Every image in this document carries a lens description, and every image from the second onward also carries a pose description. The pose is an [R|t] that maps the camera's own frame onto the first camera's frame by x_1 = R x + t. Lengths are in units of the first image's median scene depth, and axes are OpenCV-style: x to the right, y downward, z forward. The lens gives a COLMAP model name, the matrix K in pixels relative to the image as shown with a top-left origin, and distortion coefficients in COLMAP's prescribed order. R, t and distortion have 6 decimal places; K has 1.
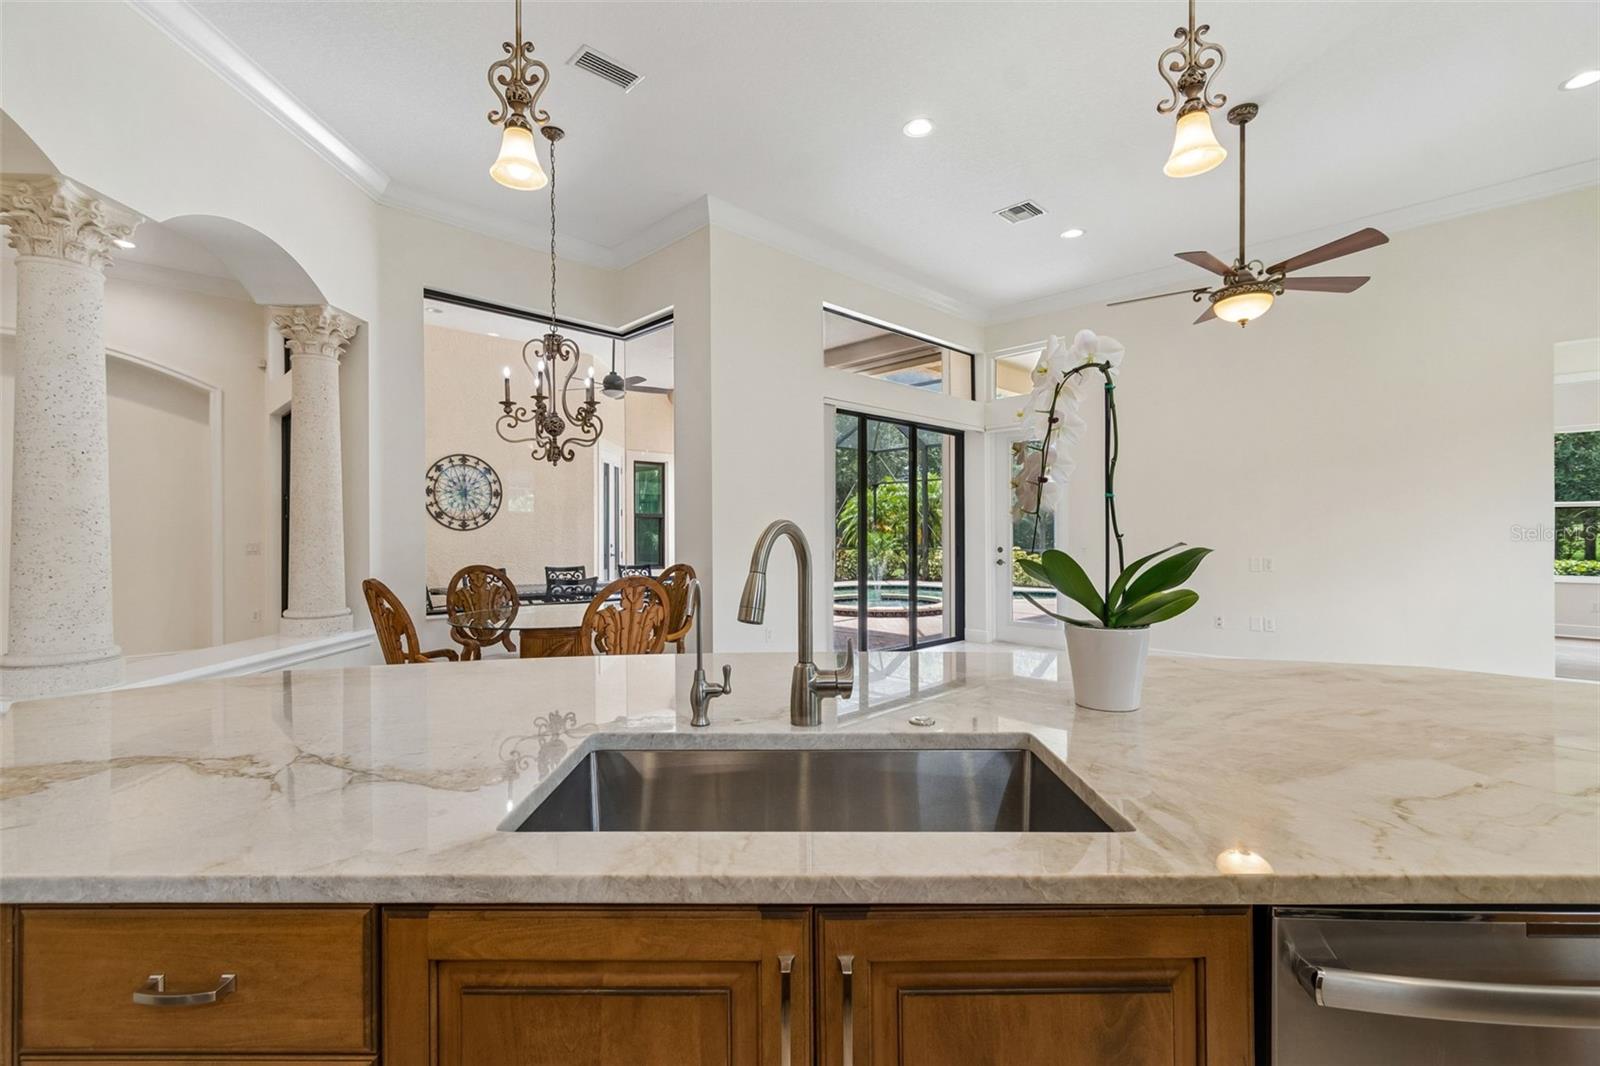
lens RADIAL K [[731.5, 0, 819.6], [0, 731.5, 533.6], [0, 0, 1]] dist [0.000473, 0.000021]
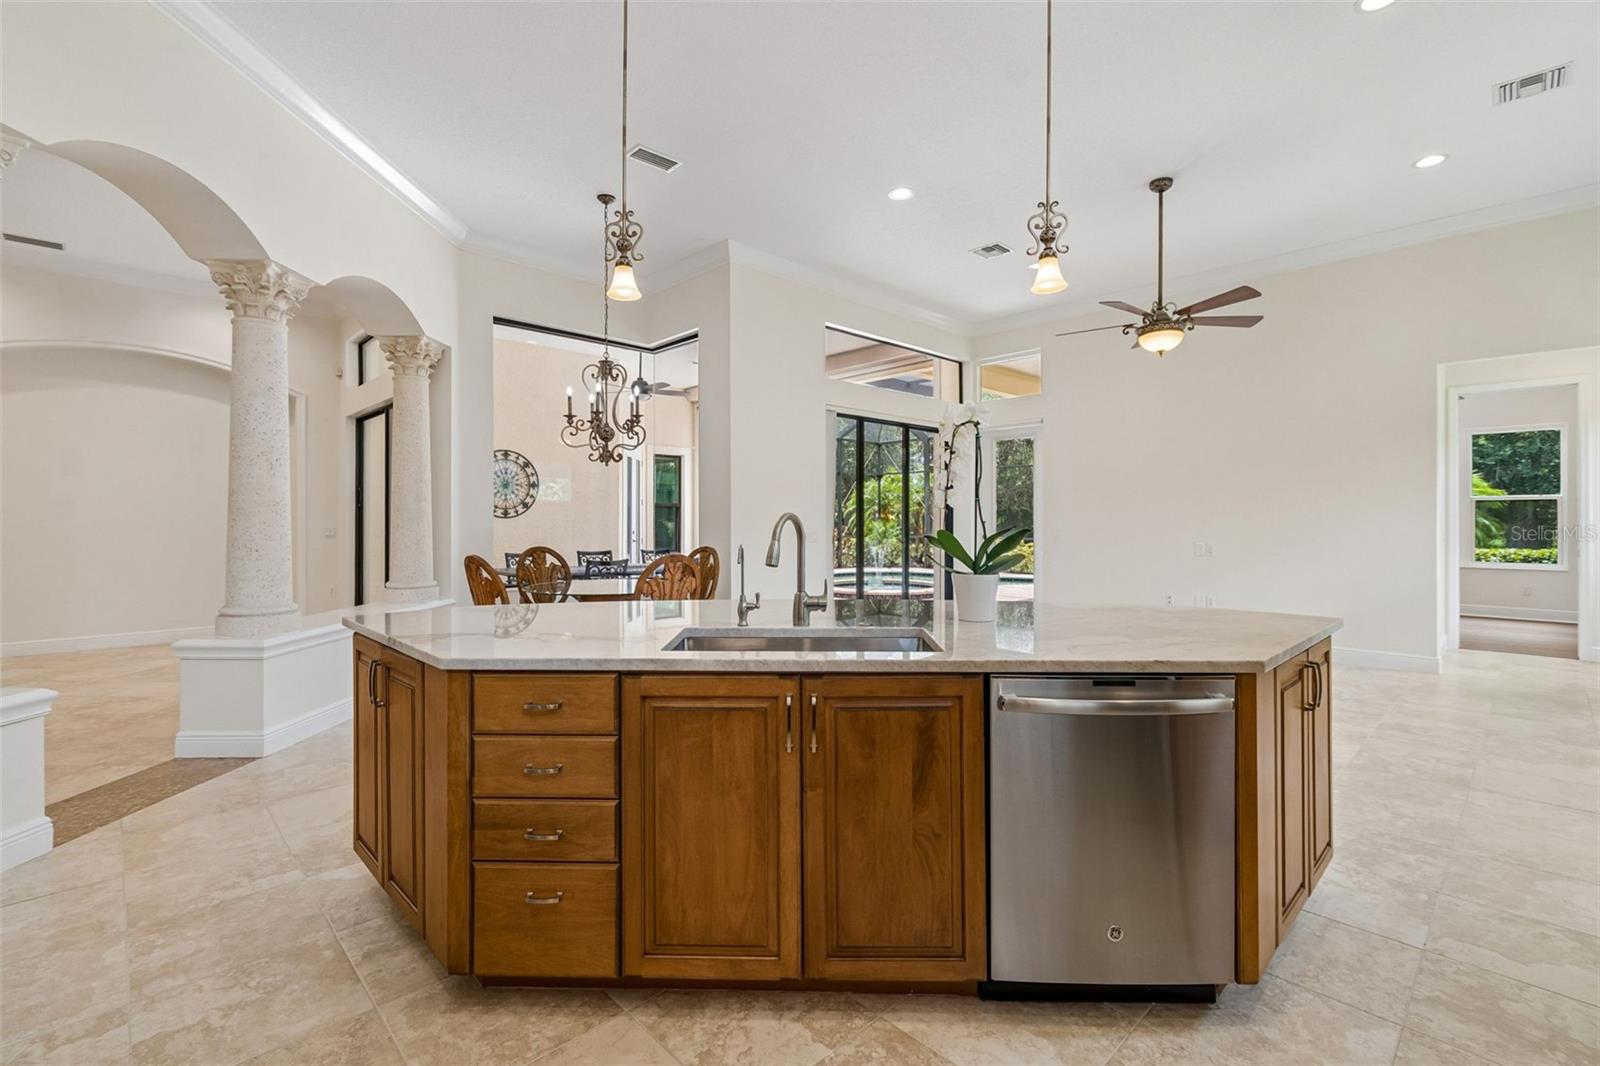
lens RADIAL K [[777.7, 0, 780.7], [0, 777.7, 520.8], [0, 0, 1]] dist [0.001546, -0.000163]
pose [[0.998008, 0.003850, -0.062964, 0.016601], [-0.004000, 0.999989, -0.002260, 0.002073], [0.062955, 0.002508, 0.998013, -0.301776]]
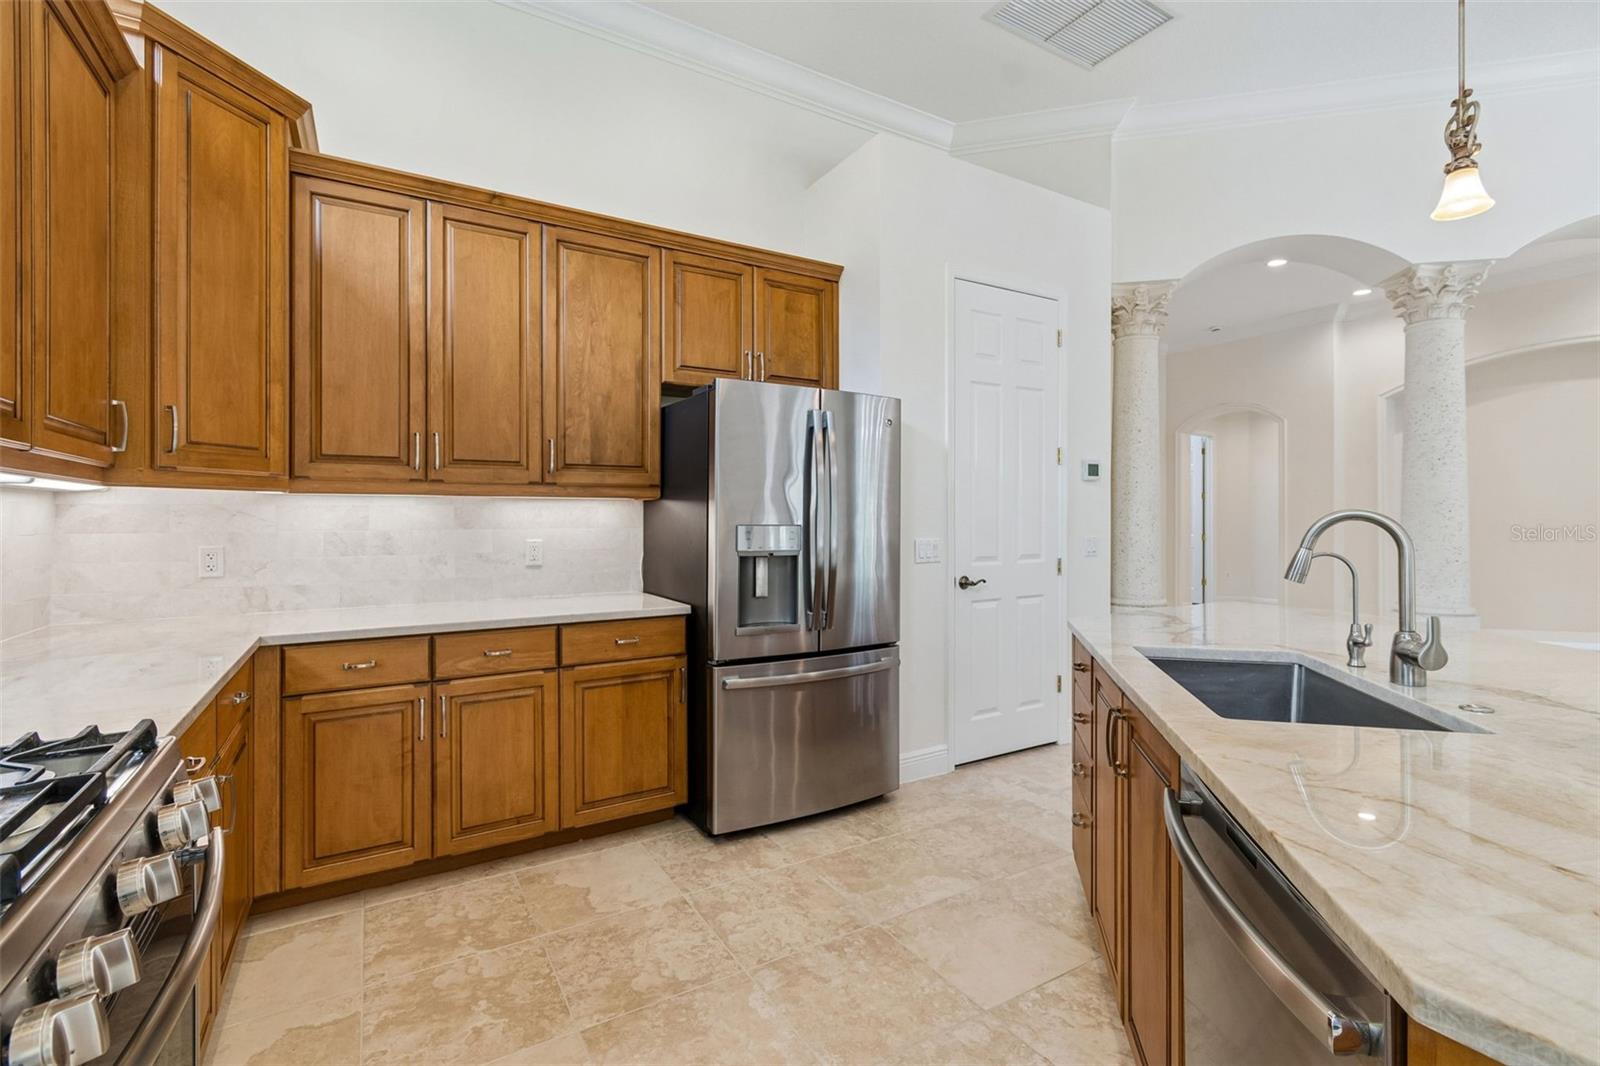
lens RADIAL K [[777.7, 0, 780.7], [0, 777.7, 520.8], [0, 0, 1]] dist [0.001546, -0.000163]
pose [[-0.231455, 0.003126, -0.972841, 0.519900], [-0.002687, 0.999989, 0.003853, 0.000251], [0.972842, 0.003505, -0.231444, 0.121735]]
